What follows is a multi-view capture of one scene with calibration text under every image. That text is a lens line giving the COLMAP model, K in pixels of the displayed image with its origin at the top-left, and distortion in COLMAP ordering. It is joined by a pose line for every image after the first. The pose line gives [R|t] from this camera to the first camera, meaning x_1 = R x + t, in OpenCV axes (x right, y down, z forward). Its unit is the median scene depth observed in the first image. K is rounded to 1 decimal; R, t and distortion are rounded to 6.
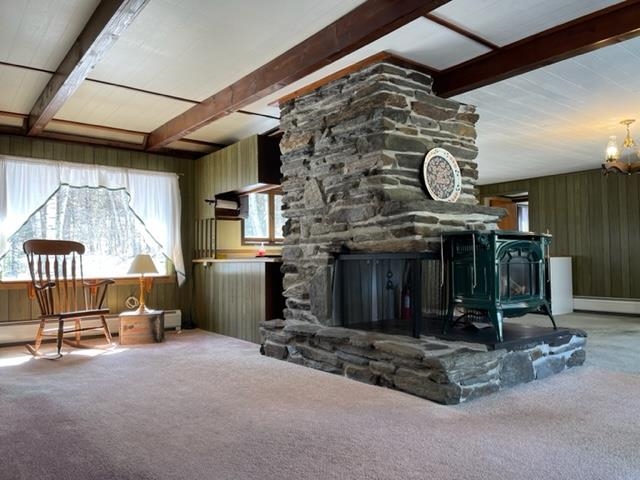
lens RADIAL K [[484.8, 0, 320.0], [0, 484.8, 240.0], [0, 0, 1]] dist [0.033525, -0.000792]
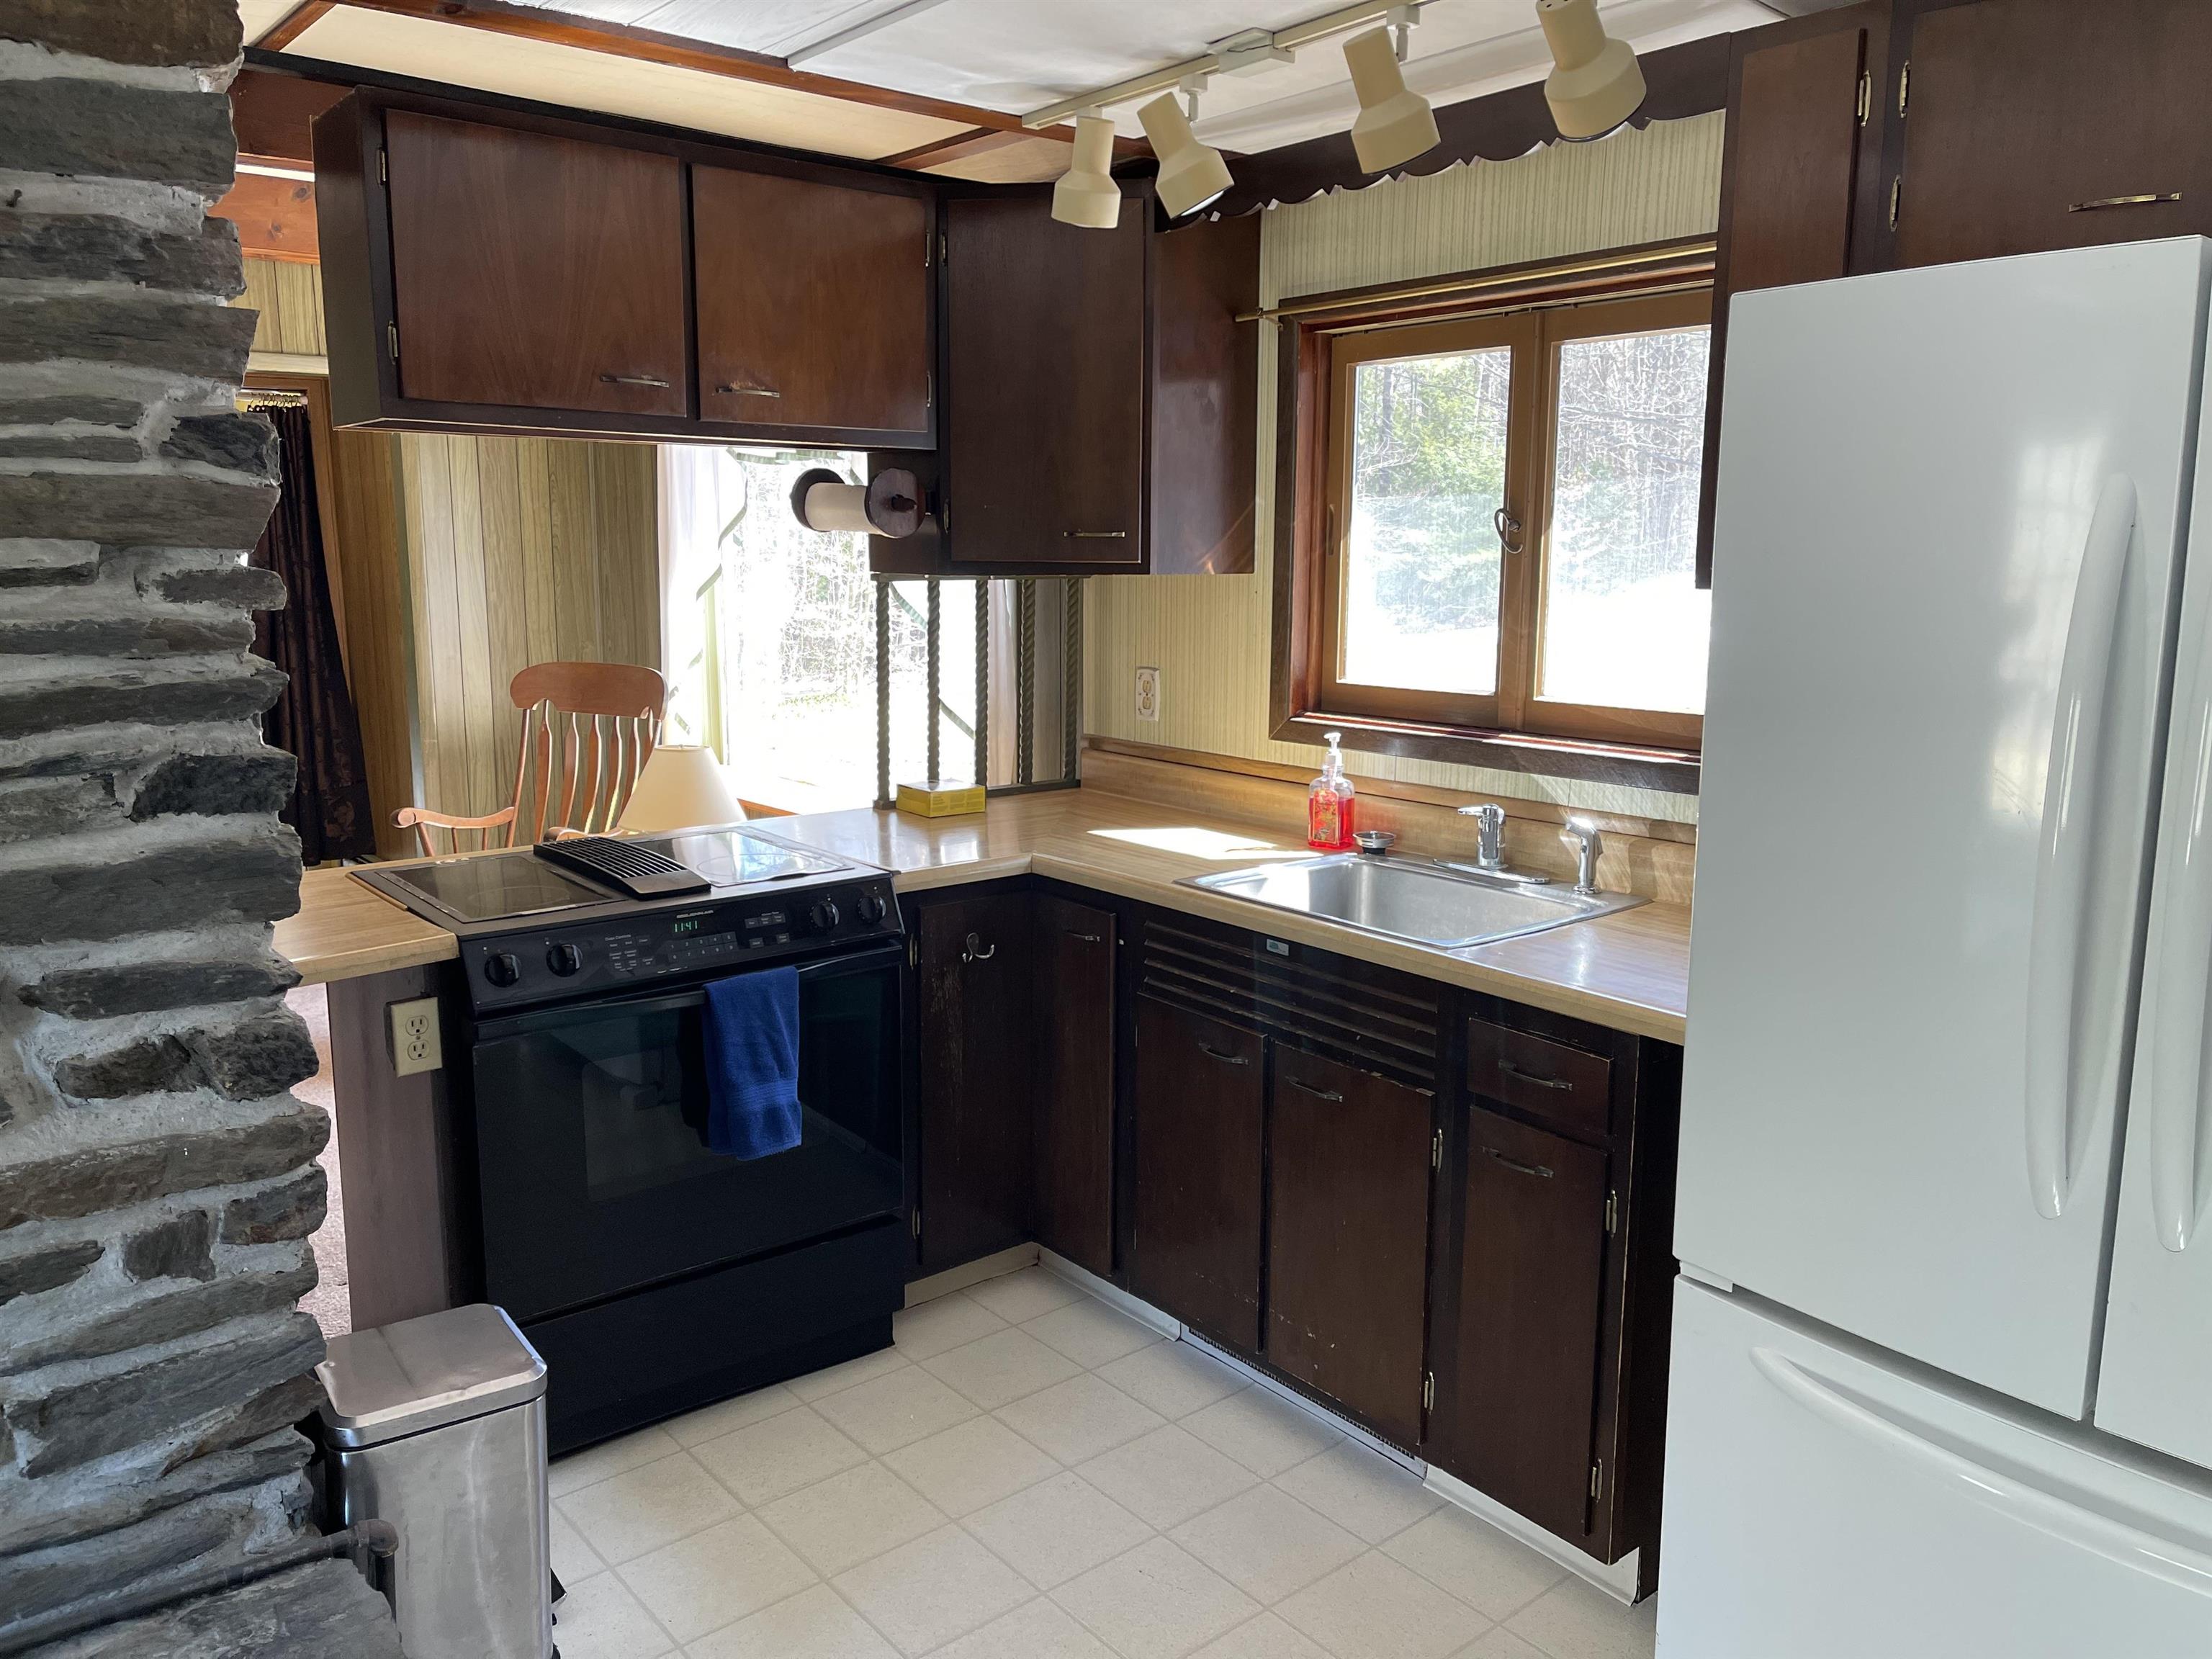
lens RADIAL K [[1661.5, 0, 1106.0], [0, 1661.5, 829.5], [0, 0, 1]] dist [0.041933, -0.000324]
pose [[0.022991, 0.190882, -0.981344, 0.533767], [0.033653, 0.980899, 0.191584, -0.092775], [0.999169, -0.037430, 0.016128, 1.407405]]
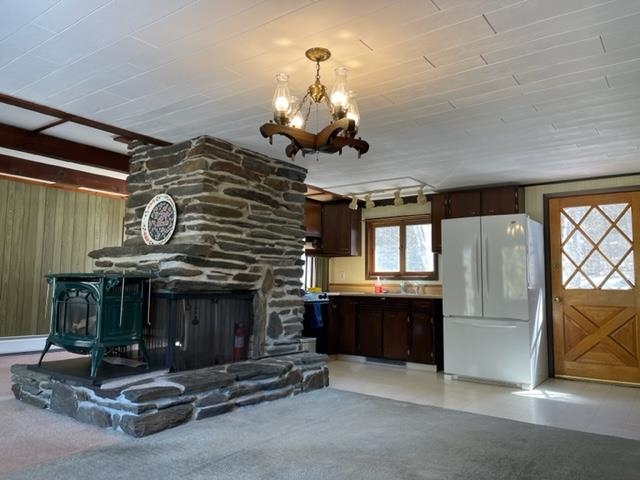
lens RADIAL K [[480.7, 0, 320.0], [0, 480.7, 240.0], [0, 0, 1]] dist [0.041933, -0.000324]
pose [[0.268022, -0.073431, -0.960610, 1.218808], [0.019921, 0.997300, -0.070678, -0.003503], [0.963207, -0.000193, 0.268762, 0.938480]]
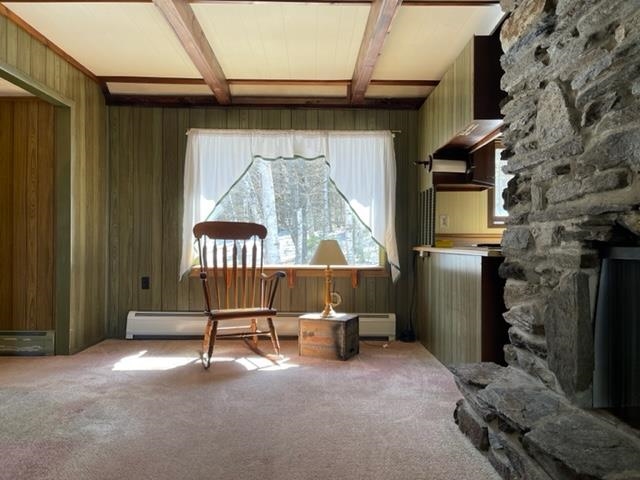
lens RADIAL K [[476.3, 0, 320.0], [0, 476.3, 240.0], [0, 0, 1]] dist [0.078803, -0.113521]
pose [[0.797481, 0.011401, -0.603236, 0.084919], [0.009370, 0.999467, 0.031277, 0.008178], [0.603271, -0.030595, 0.796949, 0.473863]]
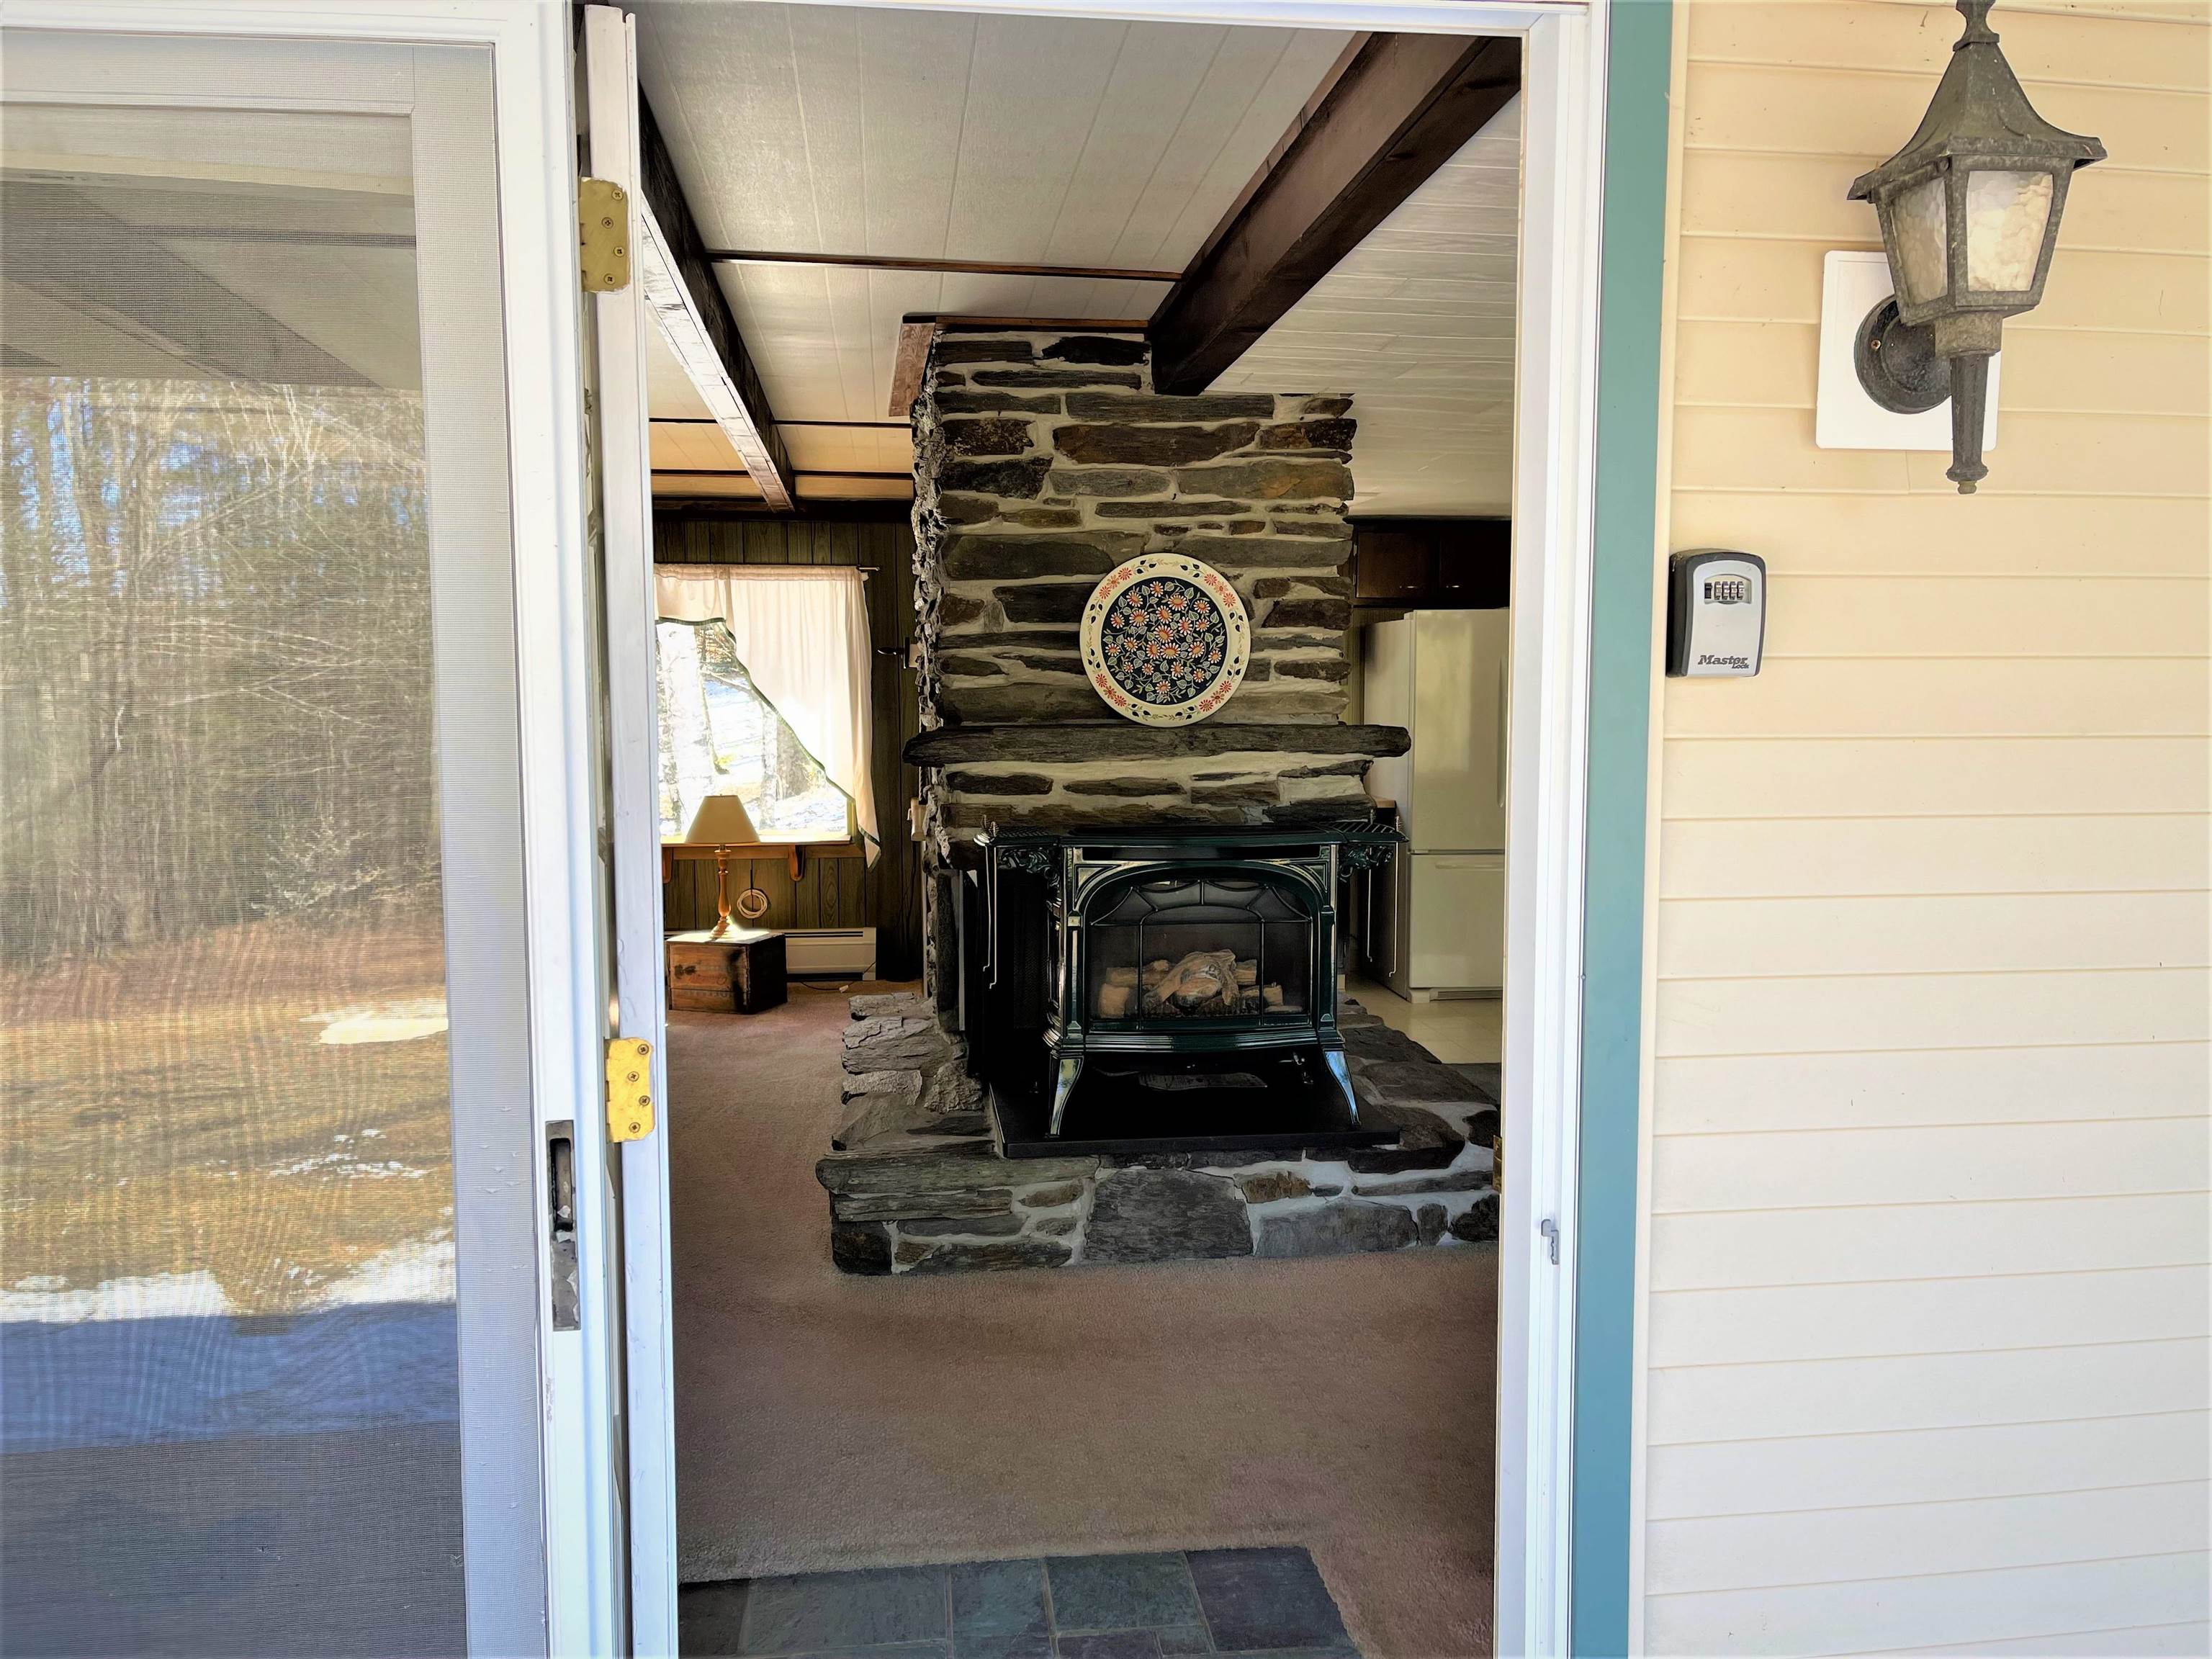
lens RADIAL K [[1661.5, 0, 1106.0], [0, 1661.5, 829.5], [0, 0, 1]] dist [0.041933, -0.000324]
pose [[0.861651, 0.051494, -0.504883, 0.719568], [0.011867, 0.992523, 0.121482, -0.124316], [0.507363, -0.110667, 0.854597, -0.025596]]
